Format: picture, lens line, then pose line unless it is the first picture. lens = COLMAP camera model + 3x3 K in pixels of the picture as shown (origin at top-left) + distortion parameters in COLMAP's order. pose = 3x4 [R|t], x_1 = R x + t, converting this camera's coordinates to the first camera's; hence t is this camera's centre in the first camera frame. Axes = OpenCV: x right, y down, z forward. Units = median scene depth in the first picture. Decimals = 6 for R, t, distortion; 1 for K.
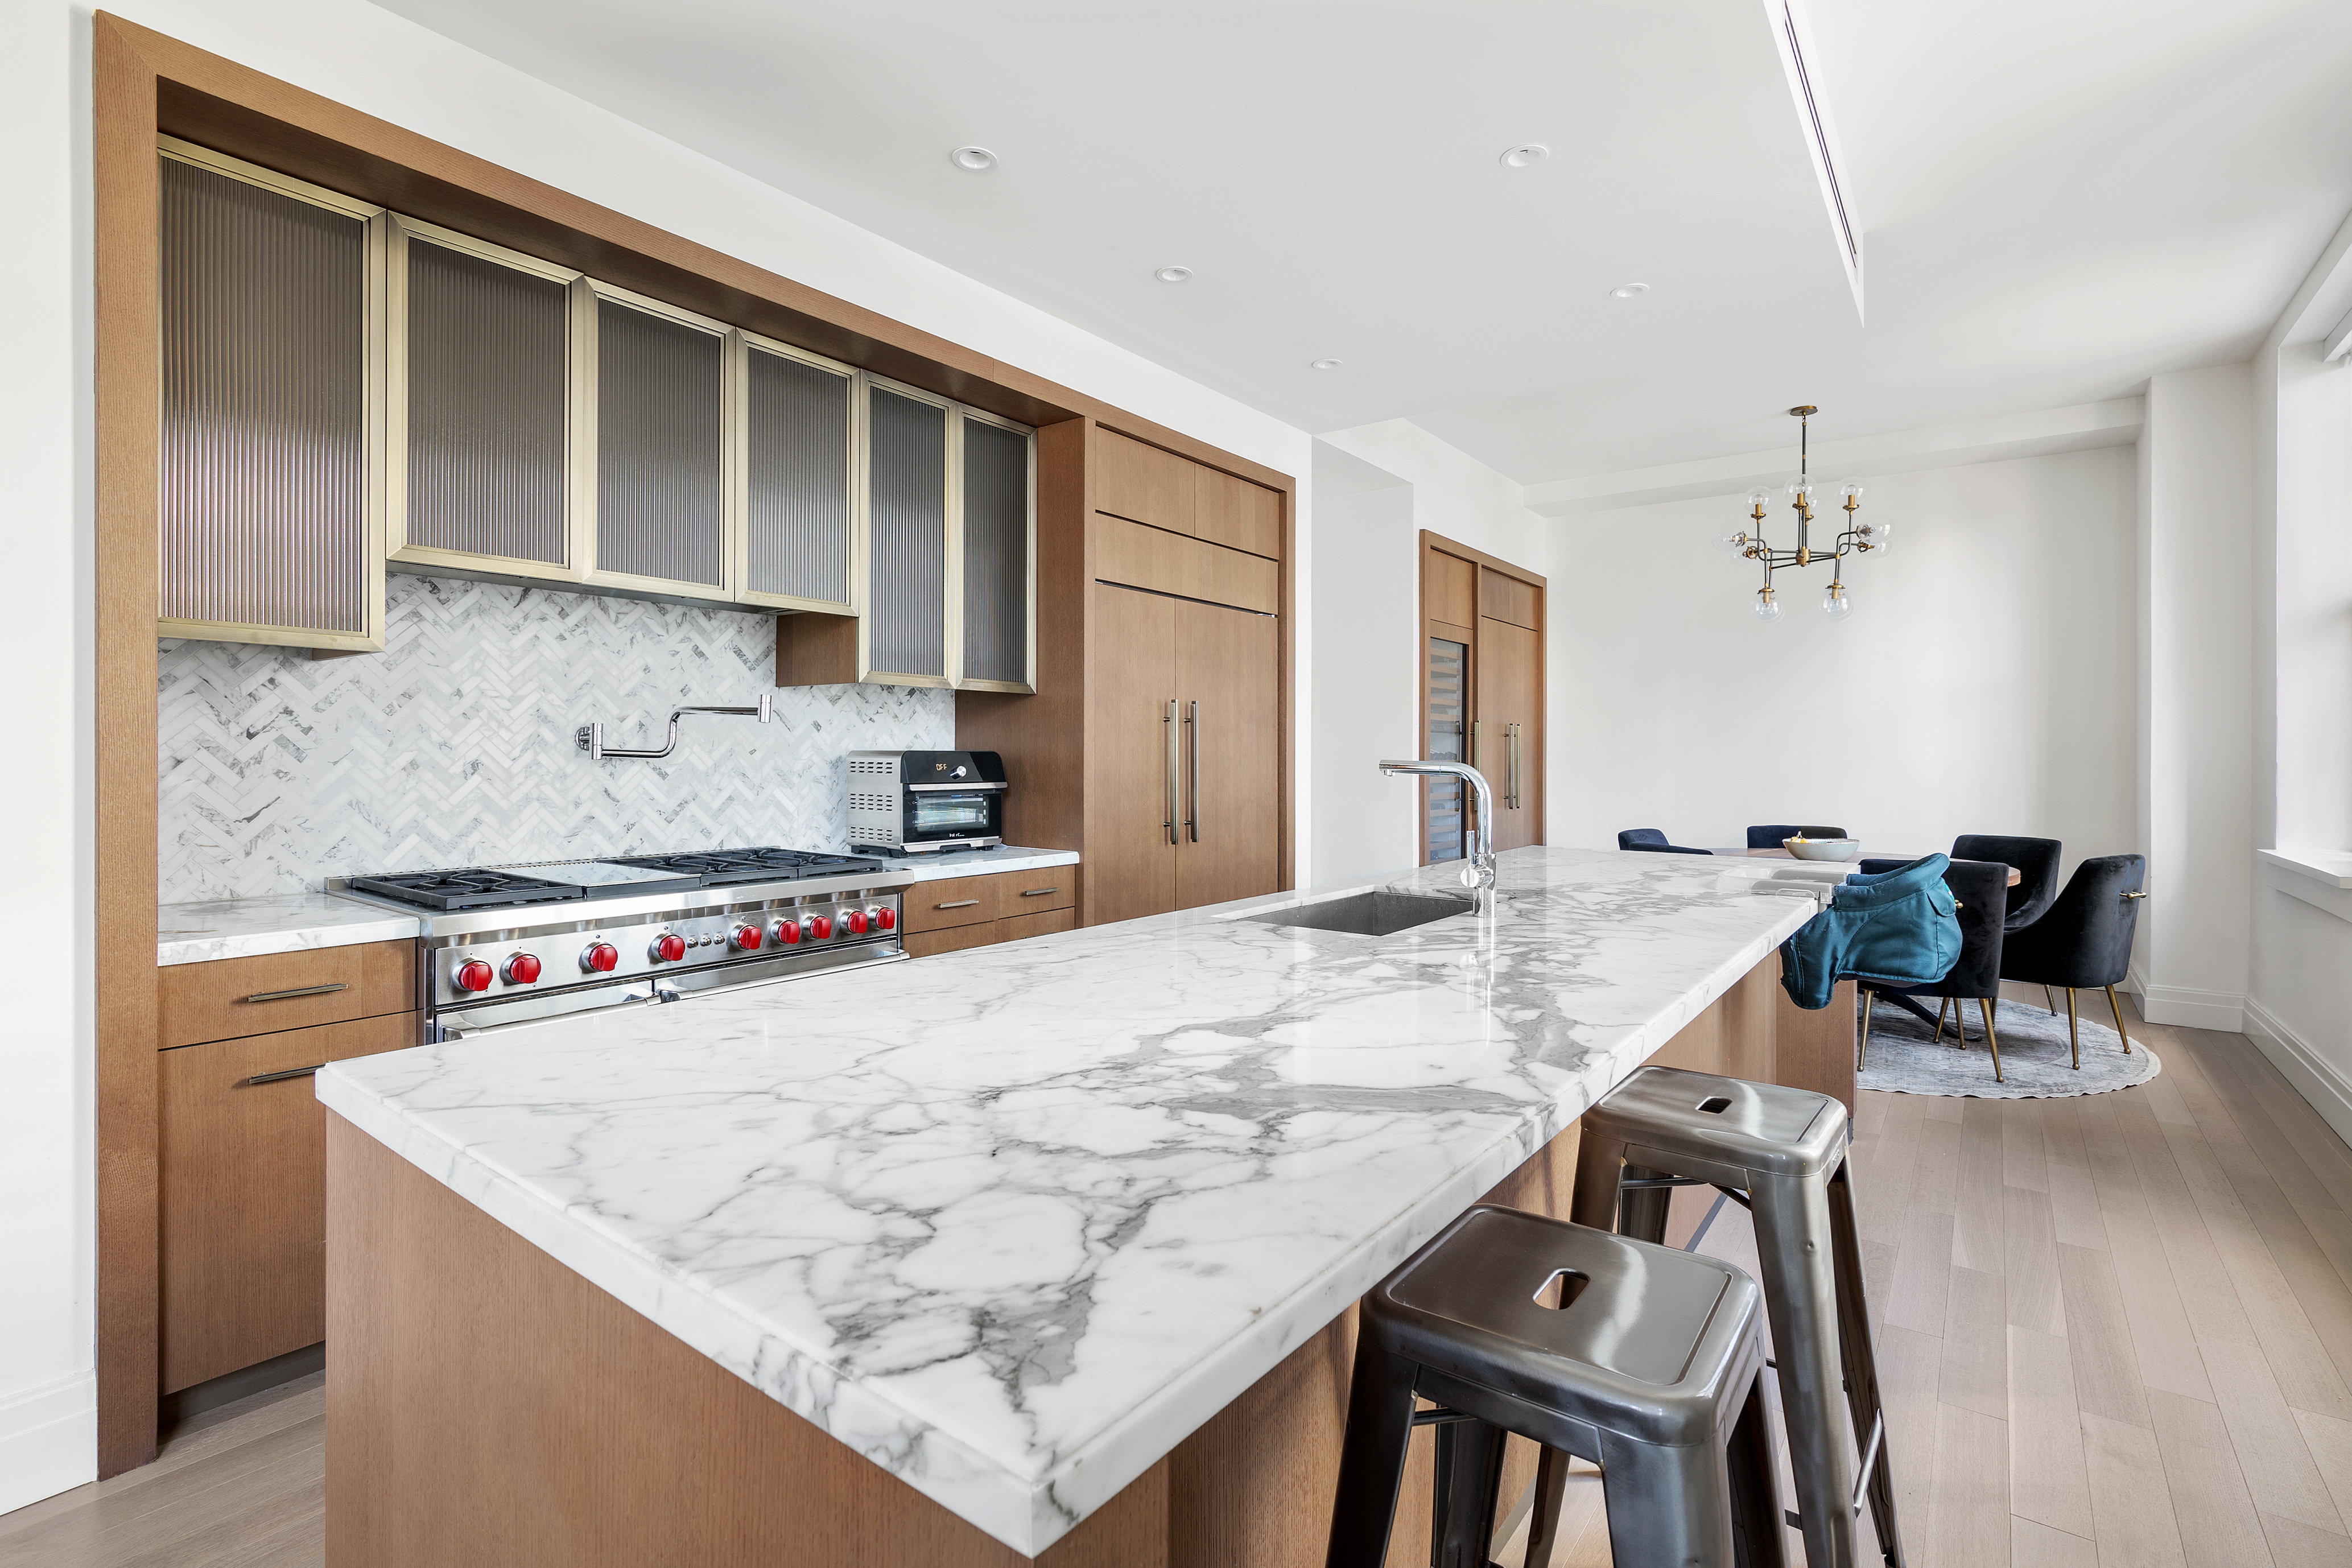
lens RADIAL K [[1089.1, 0, 1180.0], [0, 1089.1, 791.7], [0, 0, 1]] dist [-0.004831, 0.000614]
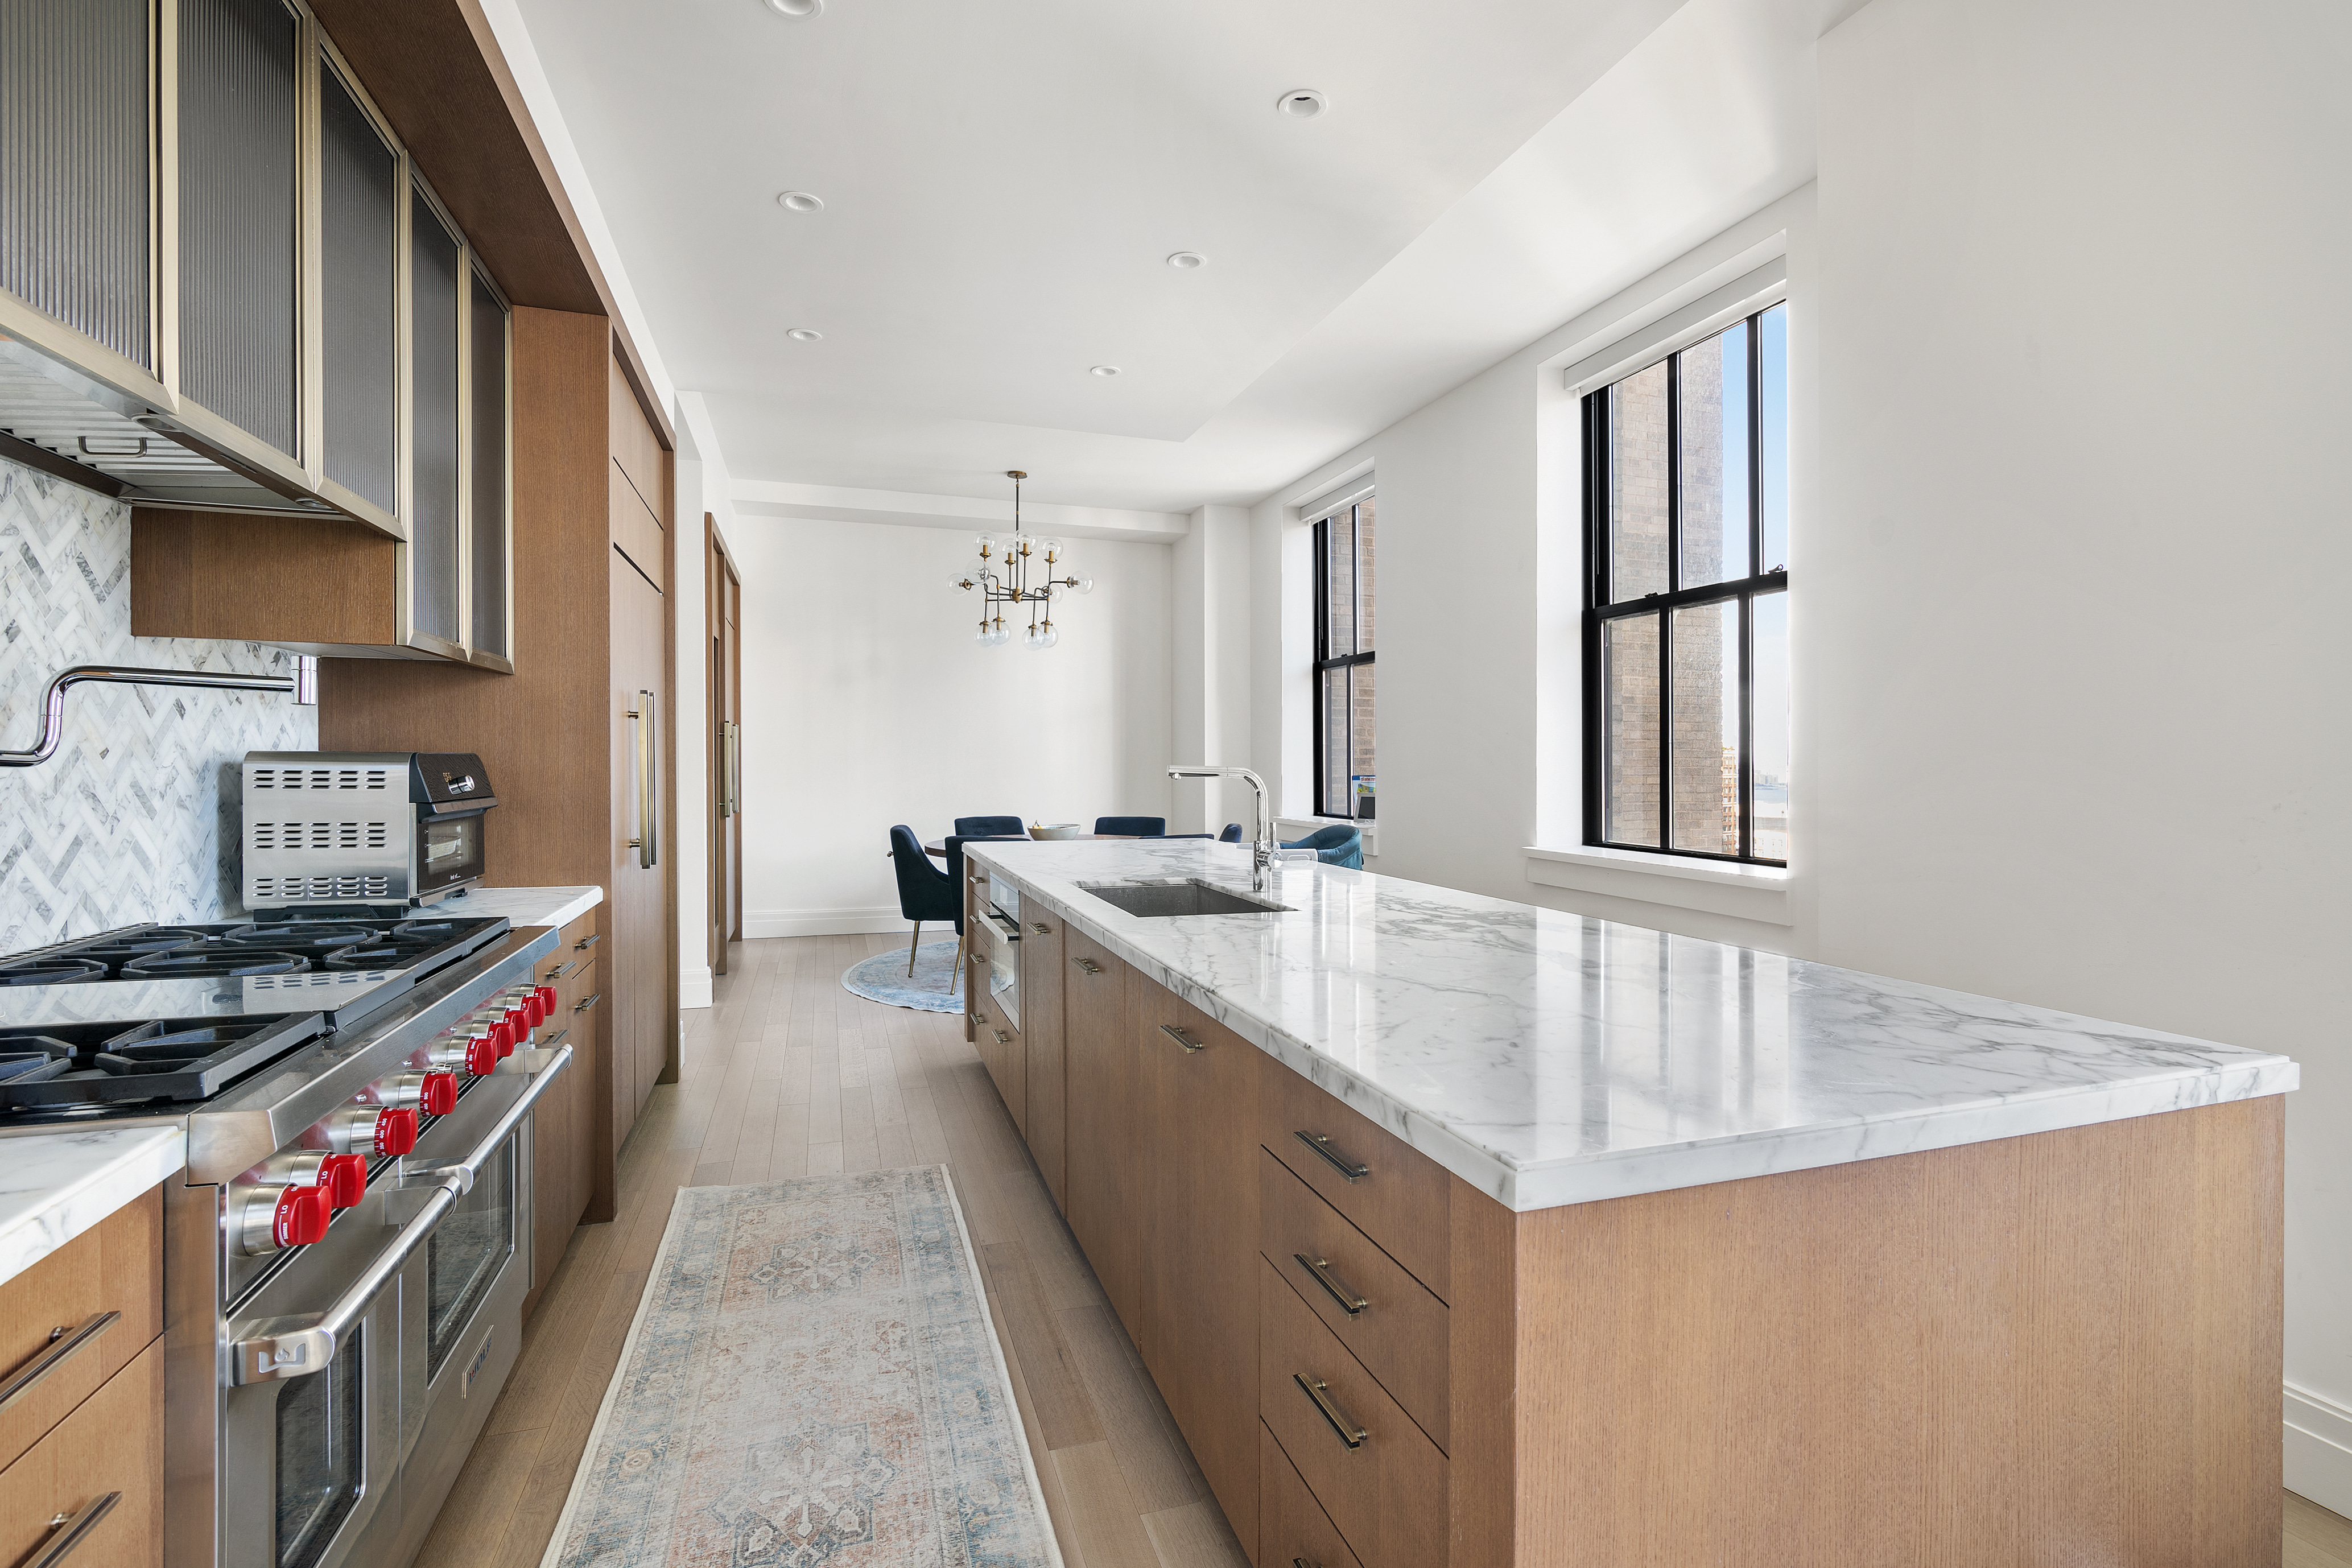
lens RADIAL K [[1089.1, 0, 1193.6], [0, 1089.1, 779.3], [0, 0, 1]] dist [-0.004831, 0.000614]
pose [[0.567311, -0.014677, 0.823373, -0.519282], [0.024046, 0.999710, 0.001253, -0.011136], [-0.823152, 0.019088, 0.567500, 0.248244]]
